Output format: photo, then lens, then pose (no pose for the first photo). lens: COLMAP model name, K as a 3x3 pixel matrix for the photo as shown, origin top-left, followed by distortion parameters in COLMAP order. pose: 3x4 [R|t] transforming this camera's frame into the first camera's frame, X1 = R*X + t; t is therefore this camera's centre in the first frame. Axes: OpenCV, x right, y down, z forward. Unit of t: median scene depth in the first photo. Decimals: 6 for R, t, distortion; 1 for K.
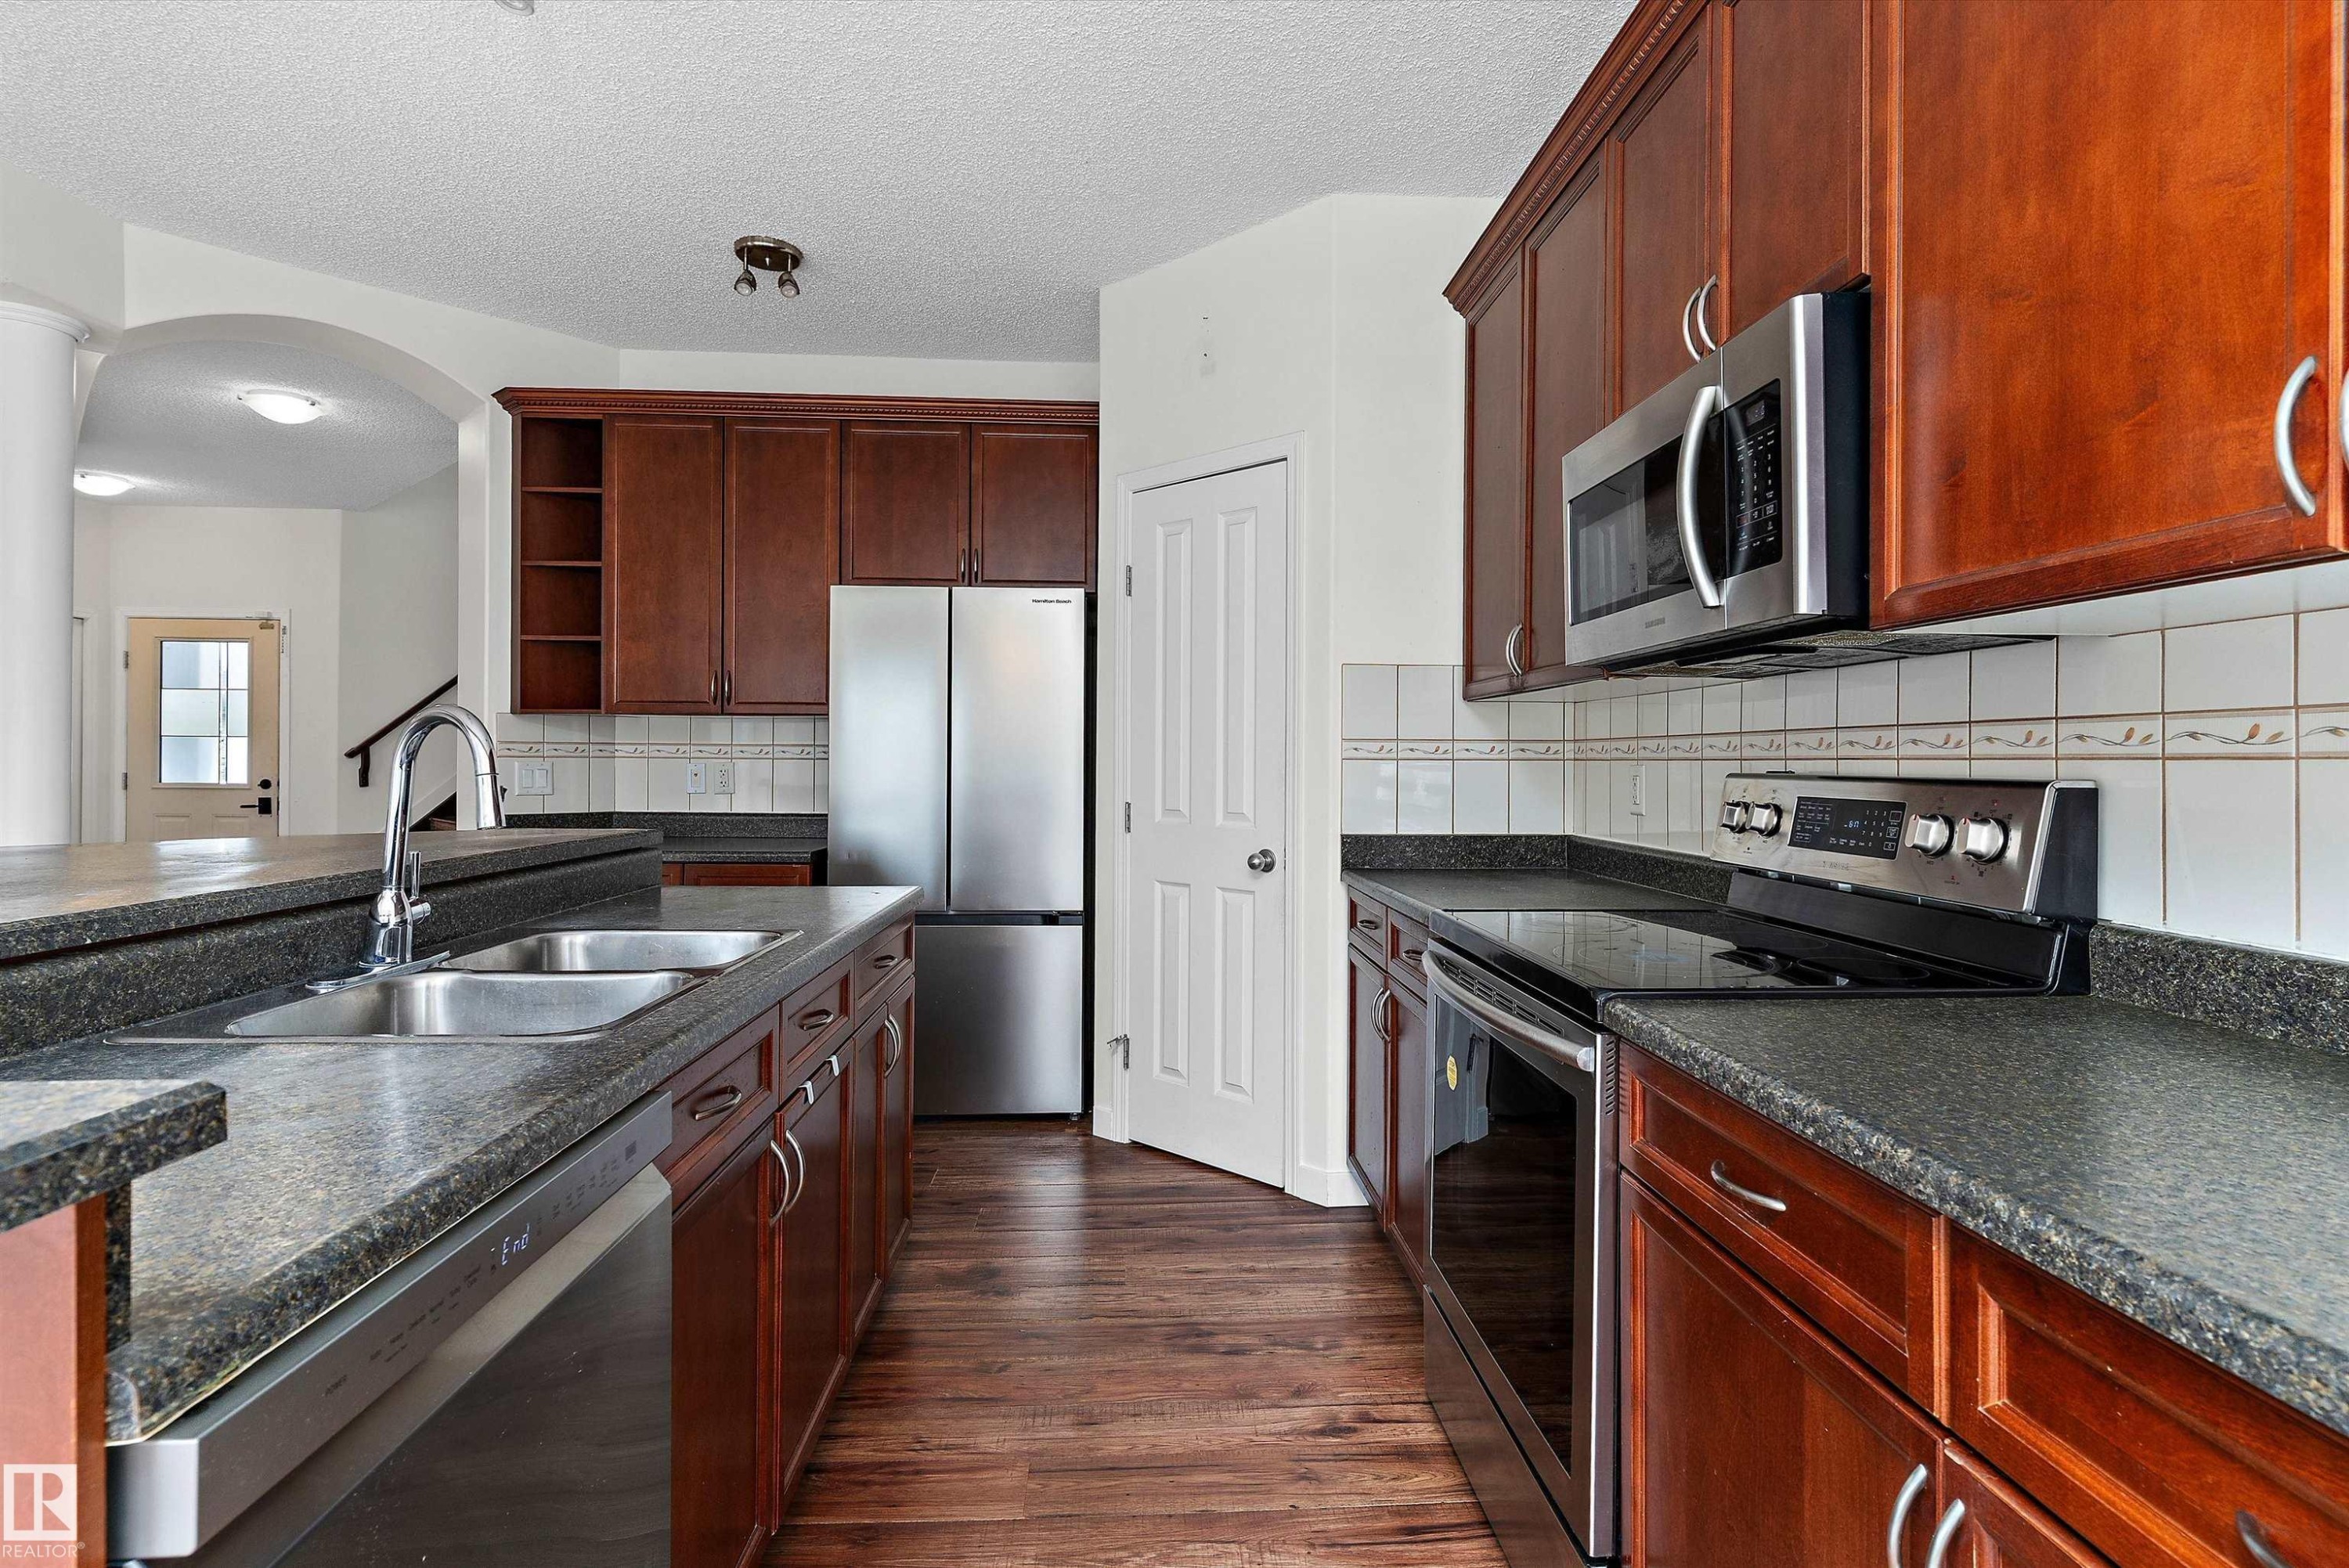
lens RADIAL K [[1137.0, 0, 1176.1], [0, 1137.0, 763.1], [0, 0, 1]] dist [0.000296, 0.000230]
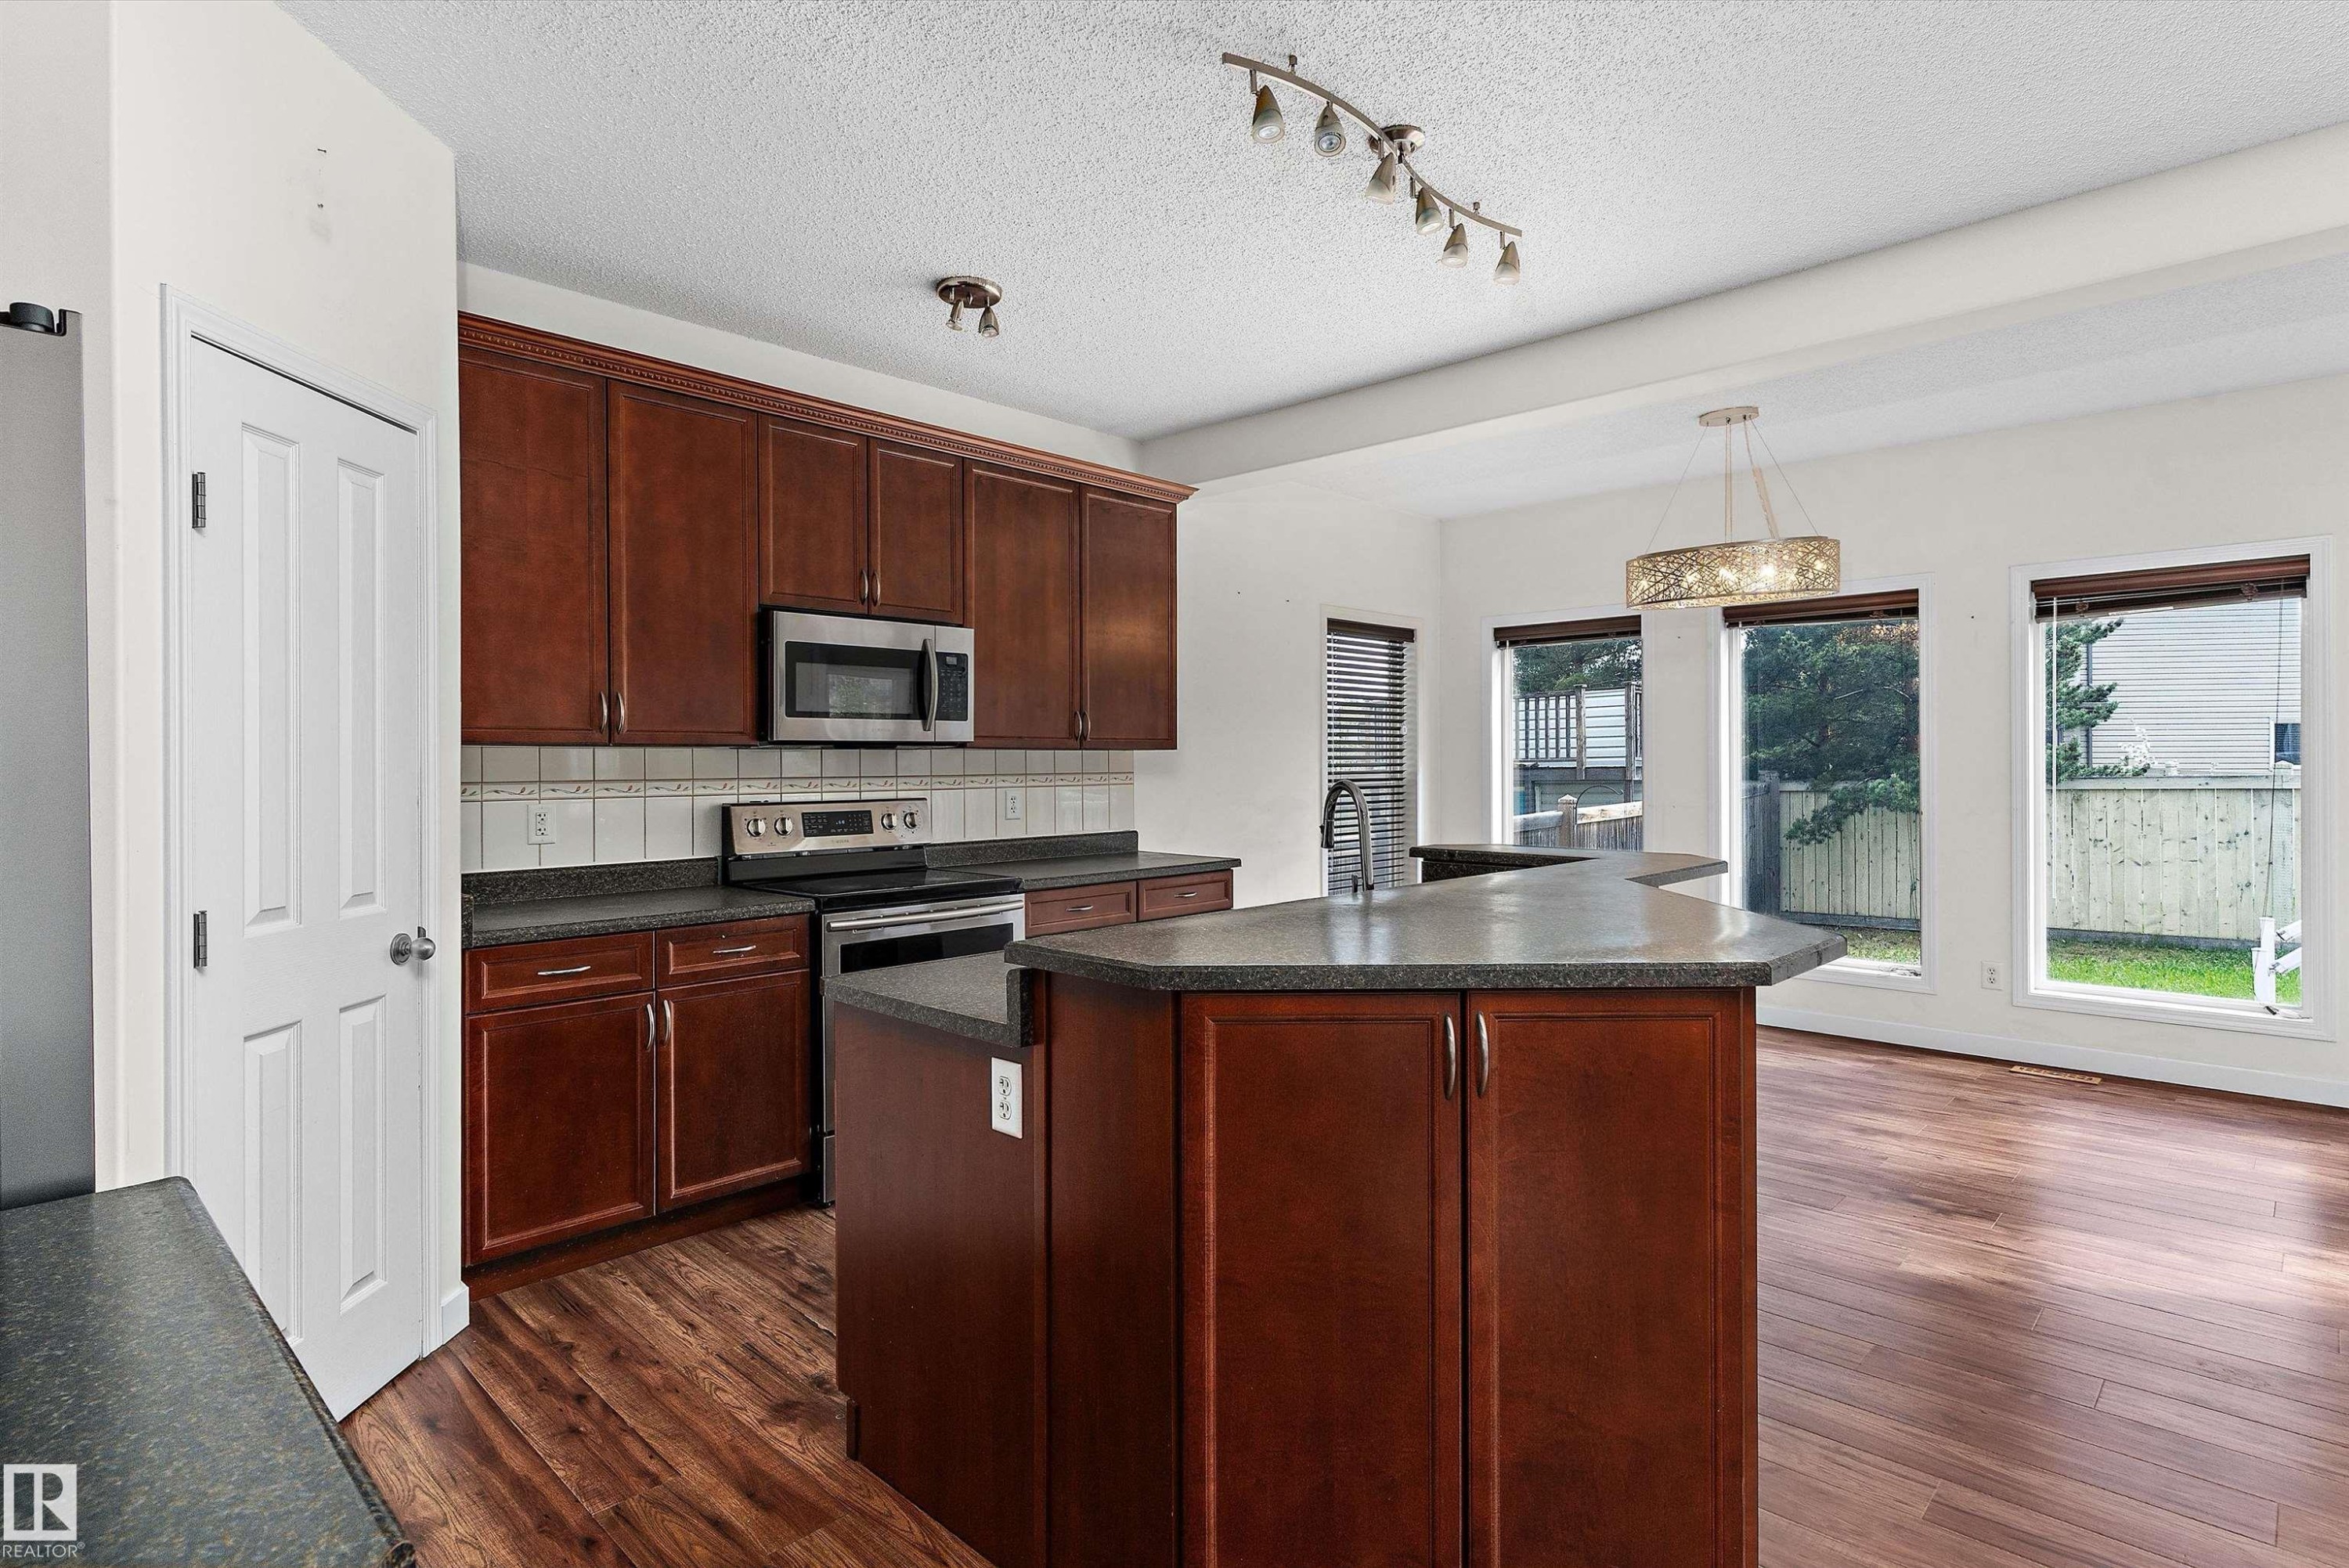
lens RADIAL K [[1181.7, 0, 1173.2], [0, 1181.7, 751.2], [0, 0, 1]] dist [0.000364, 0.000185]
pose [[-0.682856, 0.000190, 0.730553, -0.867265], [0.001328, 0.999999, 0.000981, -0.047122], [-0.730552, 0.001640, -0.682855, 1.180368]]
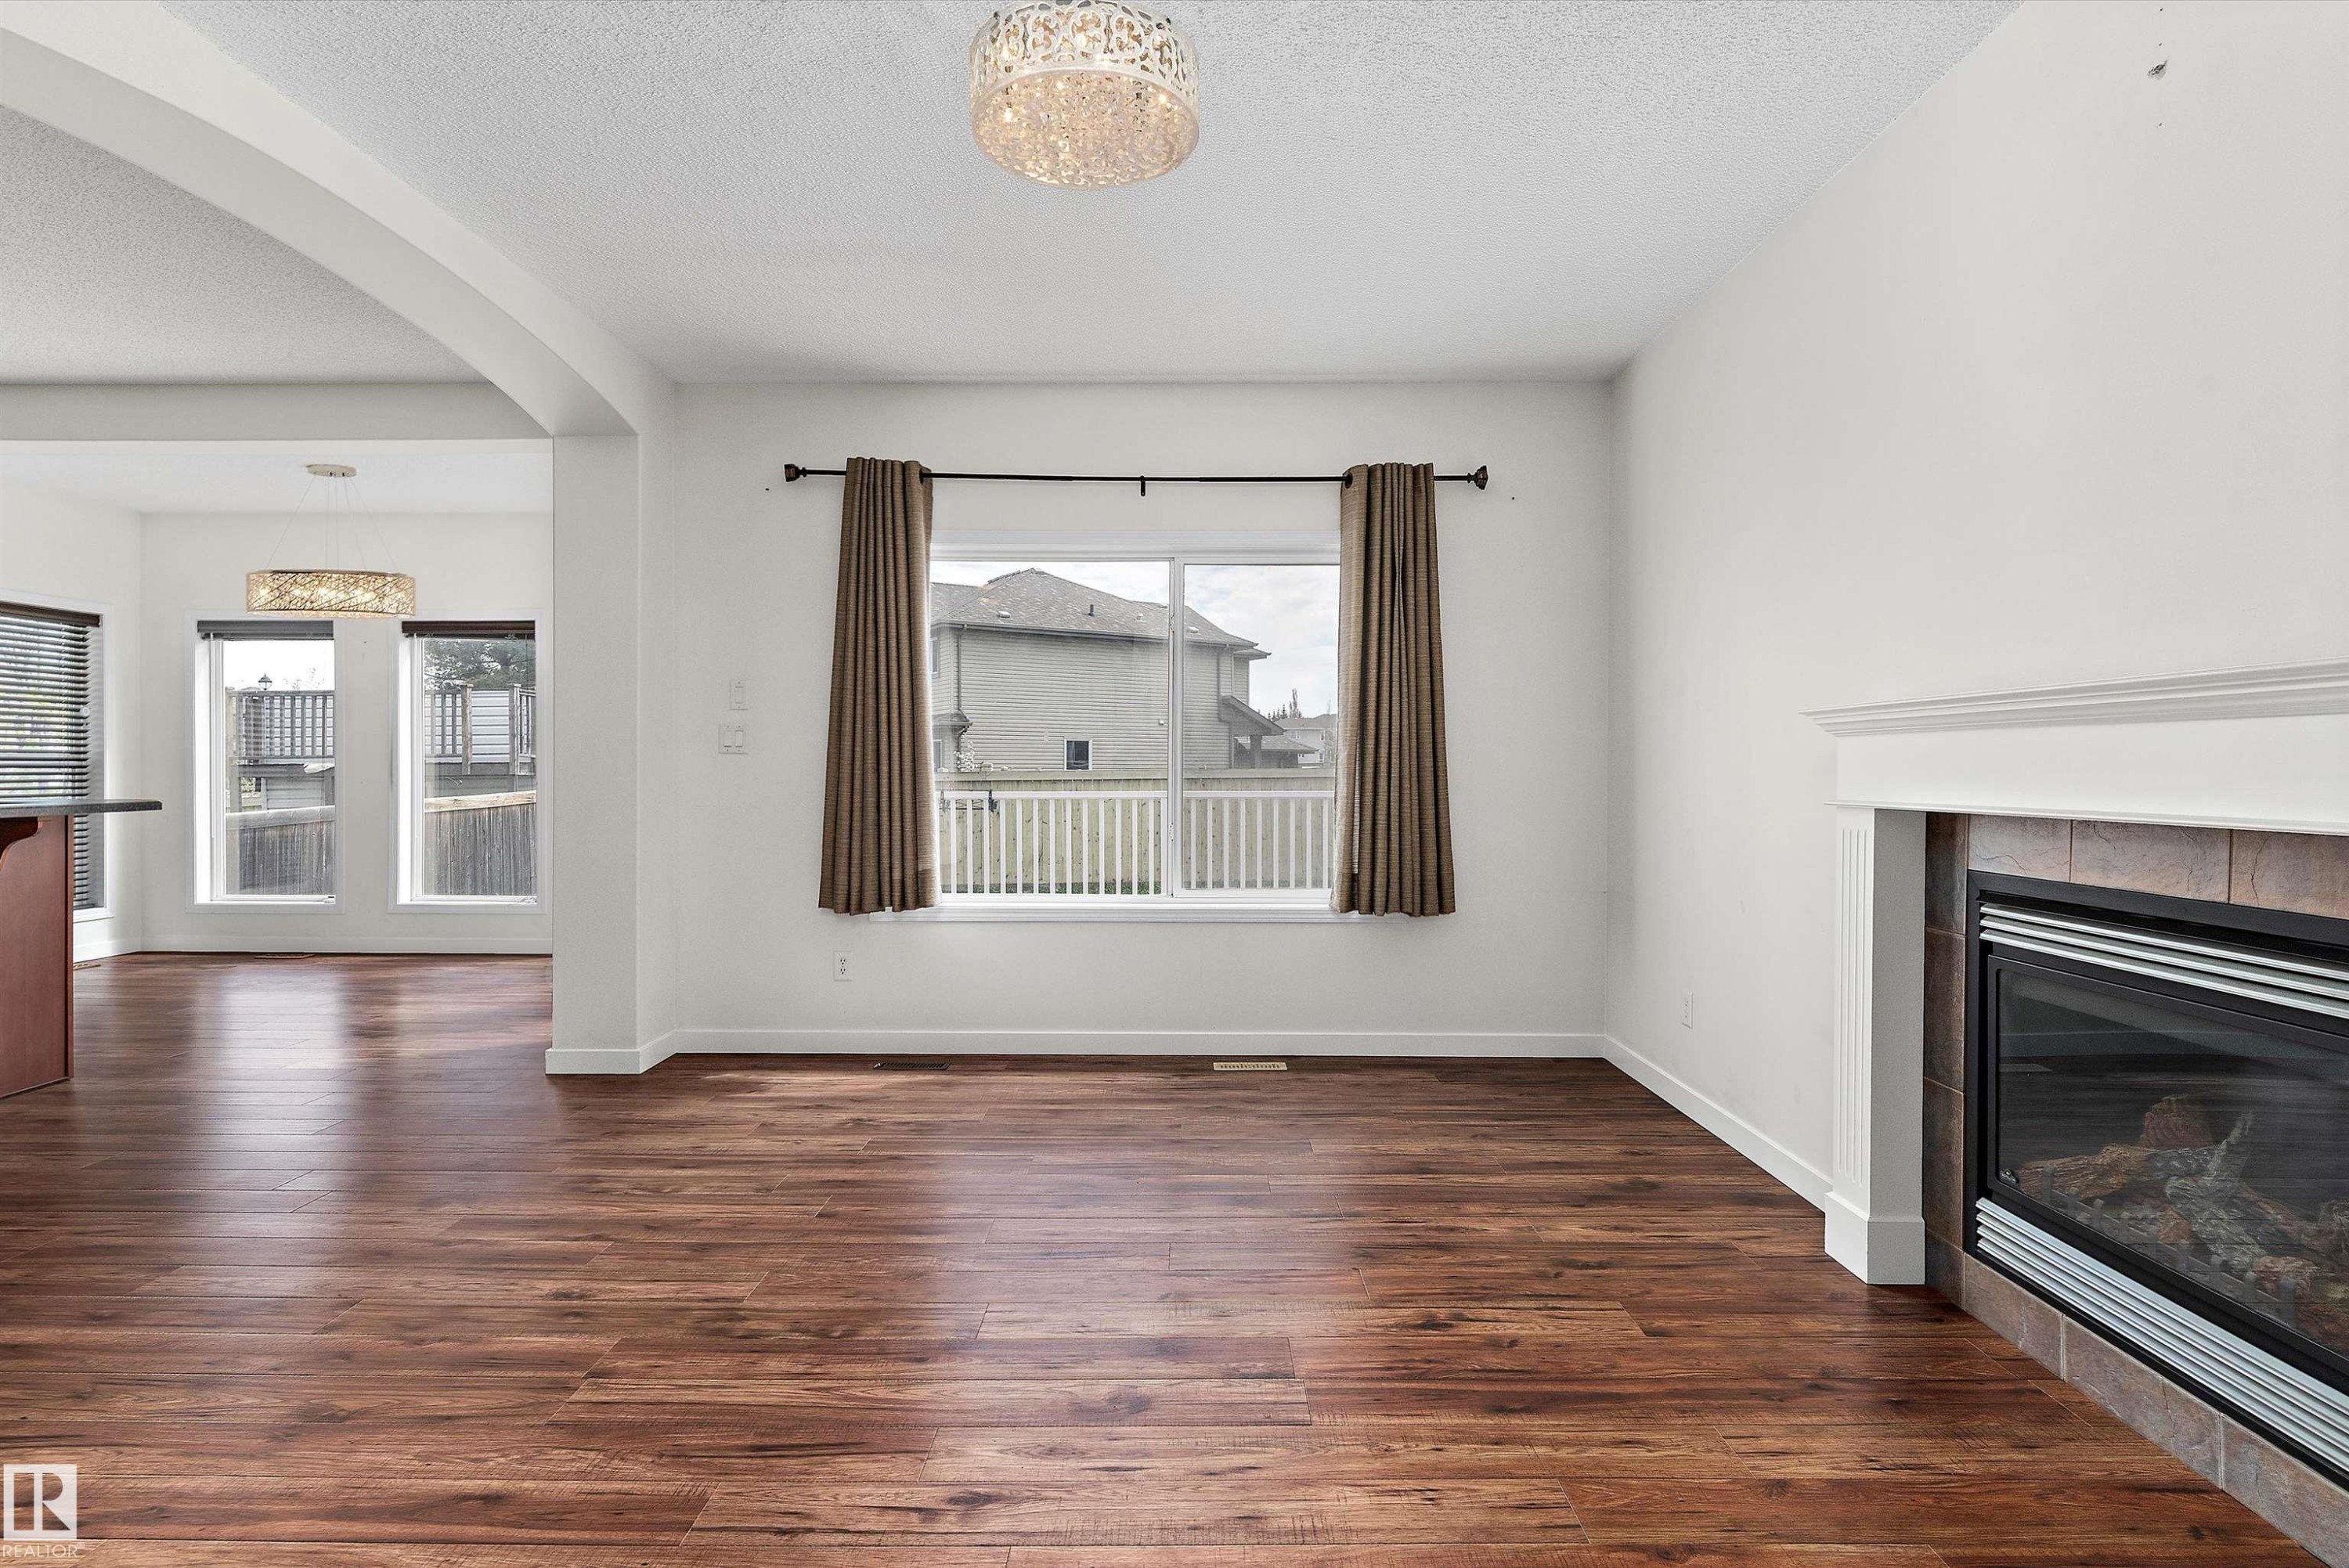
lens RADIAL K [[1160.8, 0, 1174.5], [0, 1160.8, 784.0], [0, 0, 1]] dist [-0.003340, -0.001028]
pose [[-0.998176, -0.012322, 0.059097, -1.763132], [-0.011309, 0.999784, 0.017438, -0.007705], [-0.059299, 0.016737, -0.998100, 1.450332]]
